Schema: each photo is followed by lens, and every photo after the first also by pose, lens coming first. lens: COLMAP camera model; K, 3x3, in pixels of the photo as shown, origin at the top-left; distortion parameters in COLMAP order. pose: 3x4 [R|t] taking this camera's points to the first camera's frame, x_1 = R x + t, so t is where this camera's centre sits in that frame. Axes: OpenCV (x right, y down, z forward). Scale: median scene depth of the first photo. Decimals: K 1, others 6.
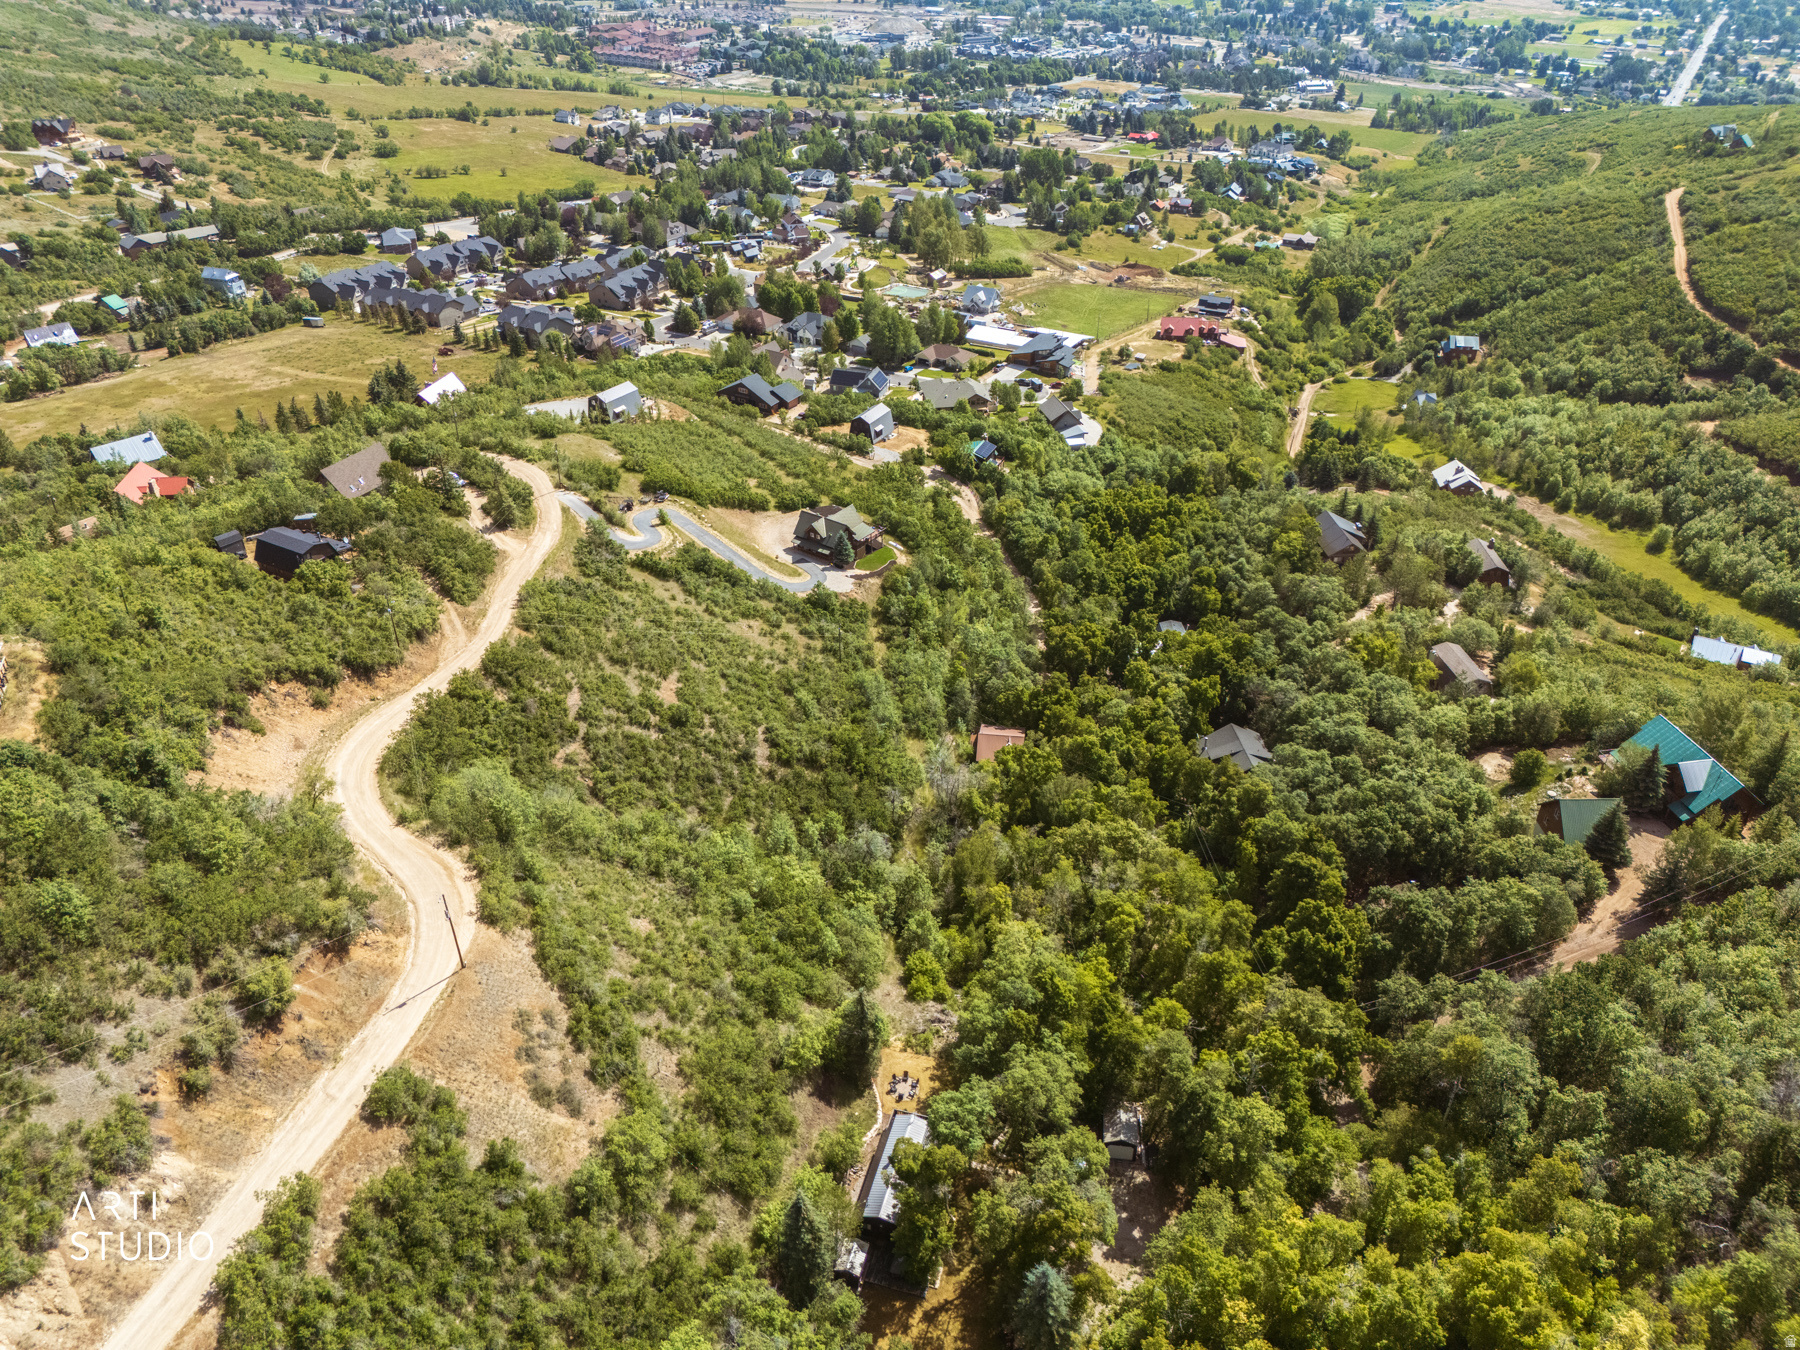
lens RADIAL K [[1325.5, 0, 905.9], [0, 1325.5, 671.8], [0, 0, 1]] dist [0.076082, -0.070890]
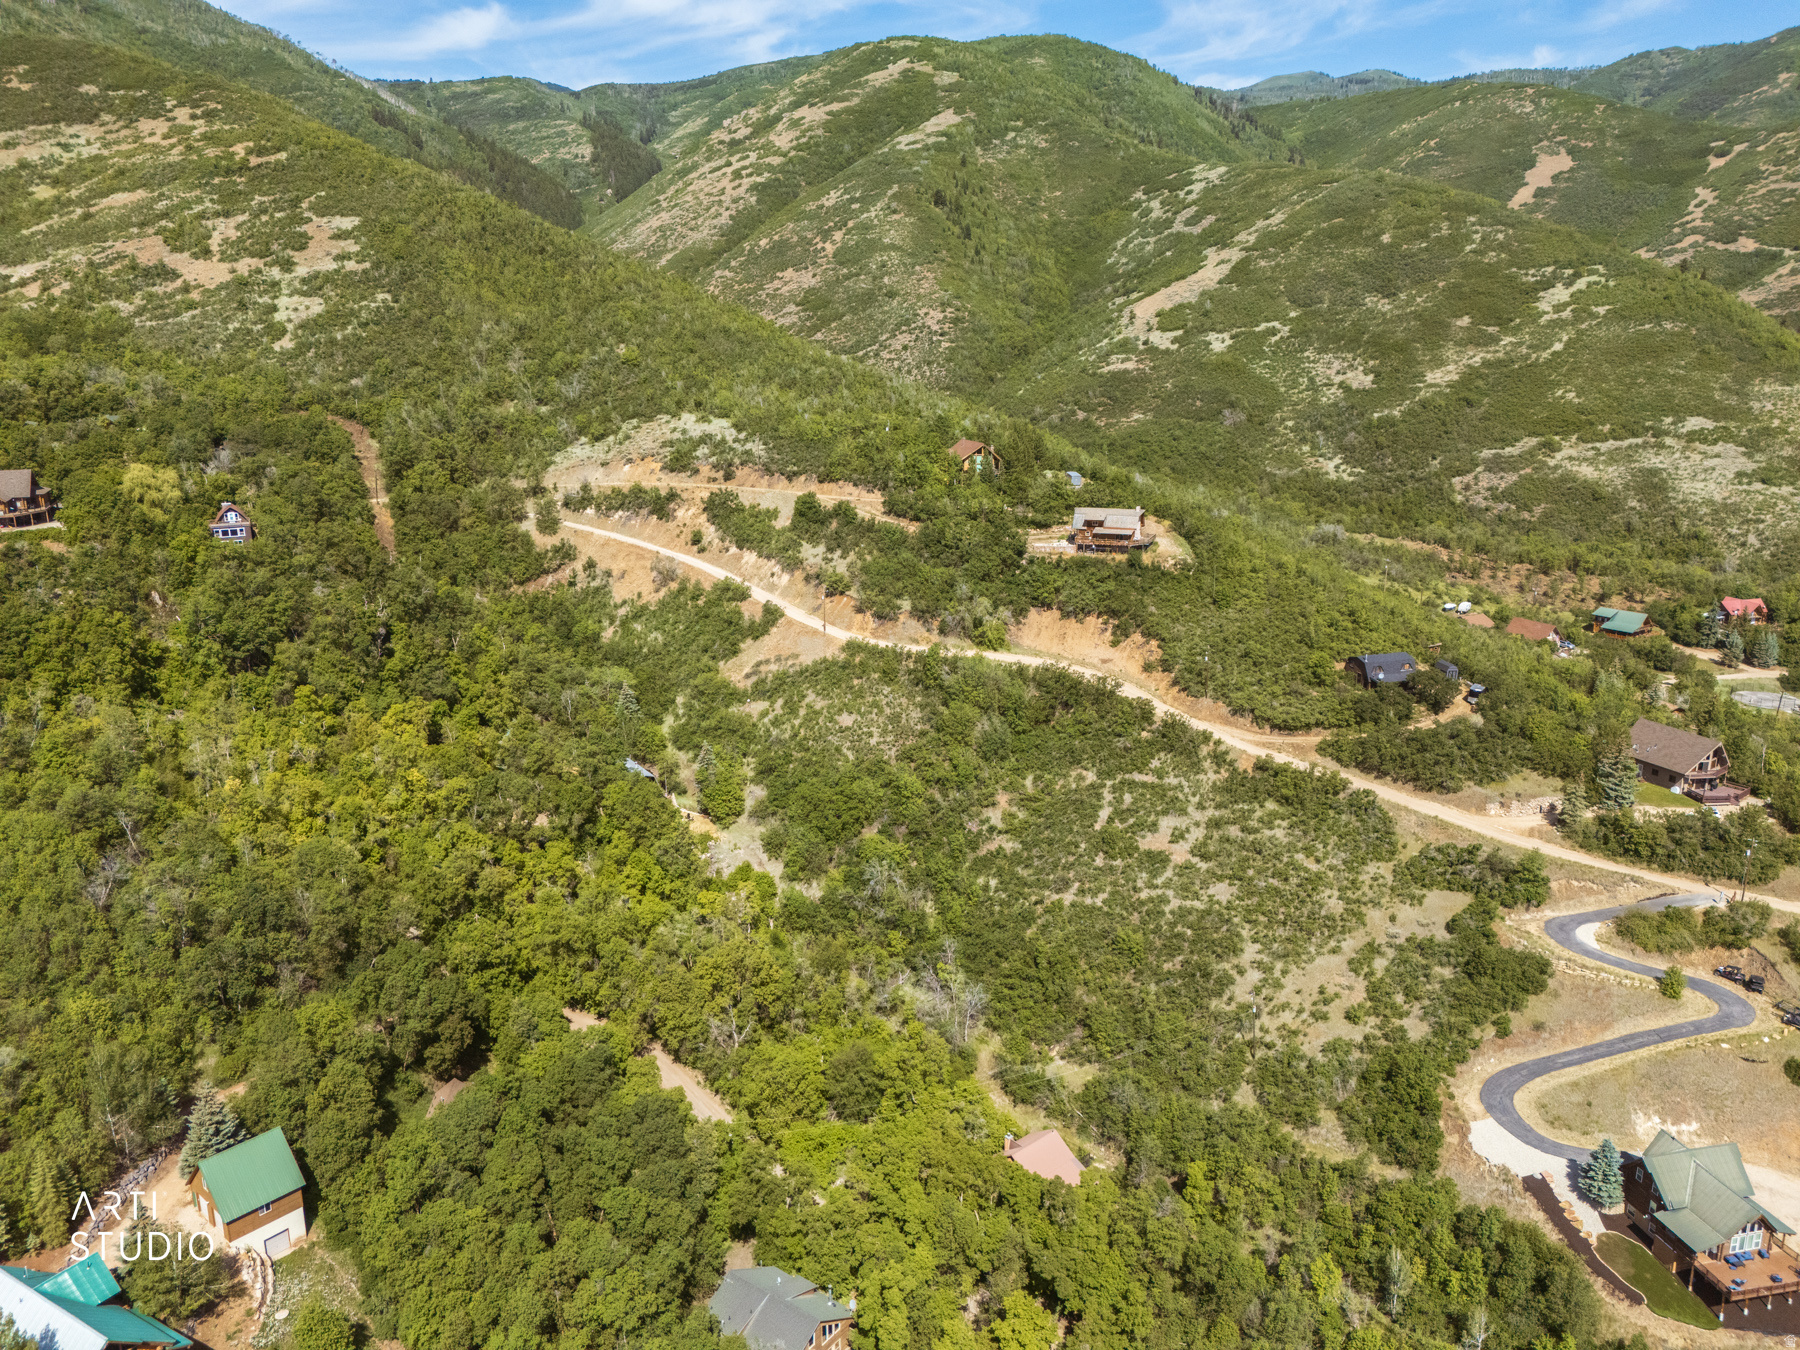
lens RADIAL K [[1308.9, 0, 900.0], [0, 1308.9, 675.0], [0, 0, 1]] dist [0.073700, -0.071258]
pose [[-0.663783, 0.207079, -0.718686, 0.235593], [-0.395883, 0.717985, 0.572516, -0.208353], [0.634562, 0.664542, -0.394607, 0.427559]]
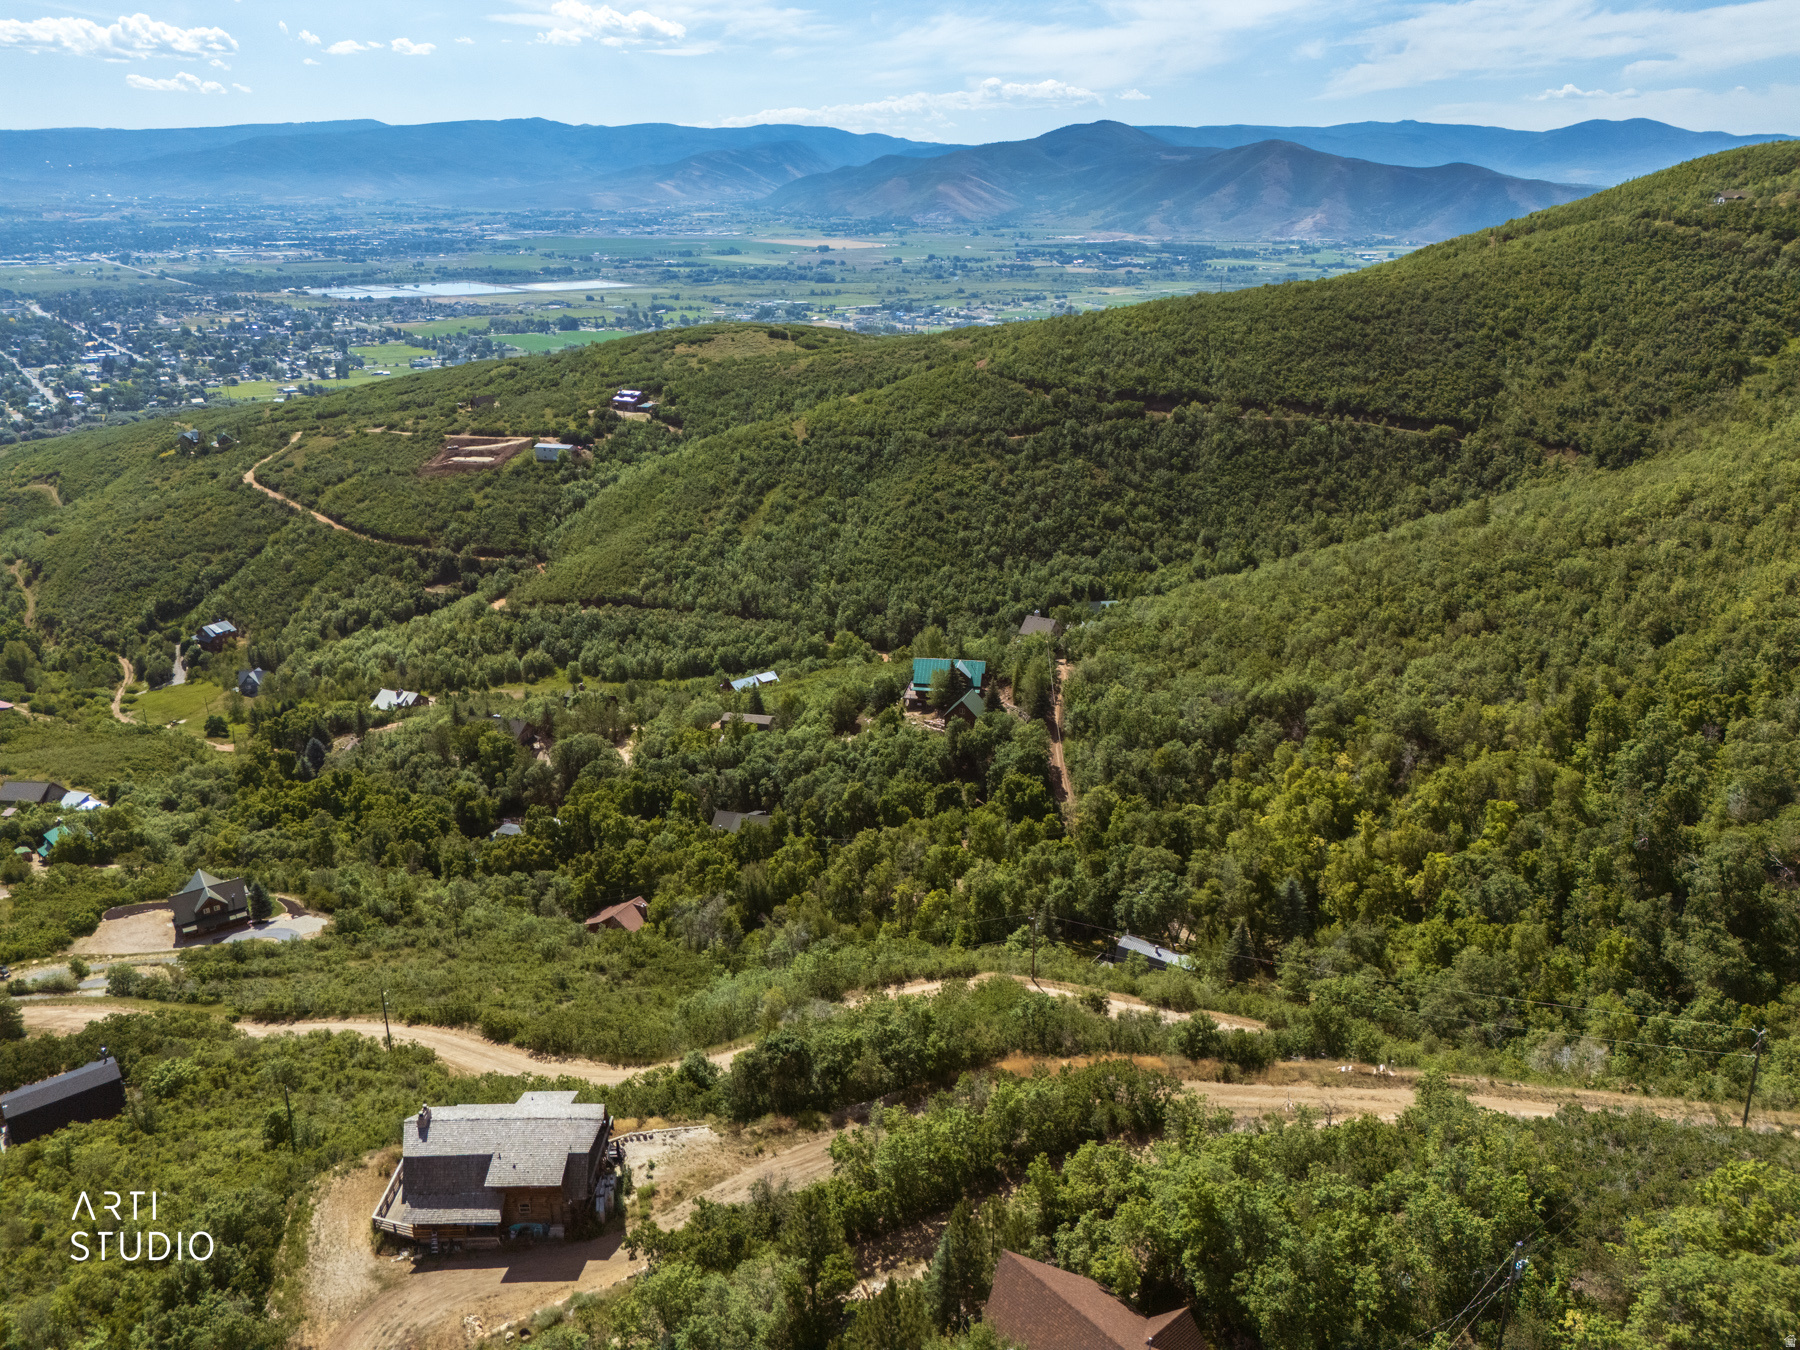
lens RADIAL K [[1322.0, 0, 904.0], [0, 1322.0, 673.5], [0, 0, 1]] dist [0.085081, -0.086683]
pose [[0.347795, -0.323858, 0.879860, -0.300065], [0.515771, 0.849776, 0.108908, -0.046078], [-0.782955, 0.415929, 0.462585, 0.093021]]
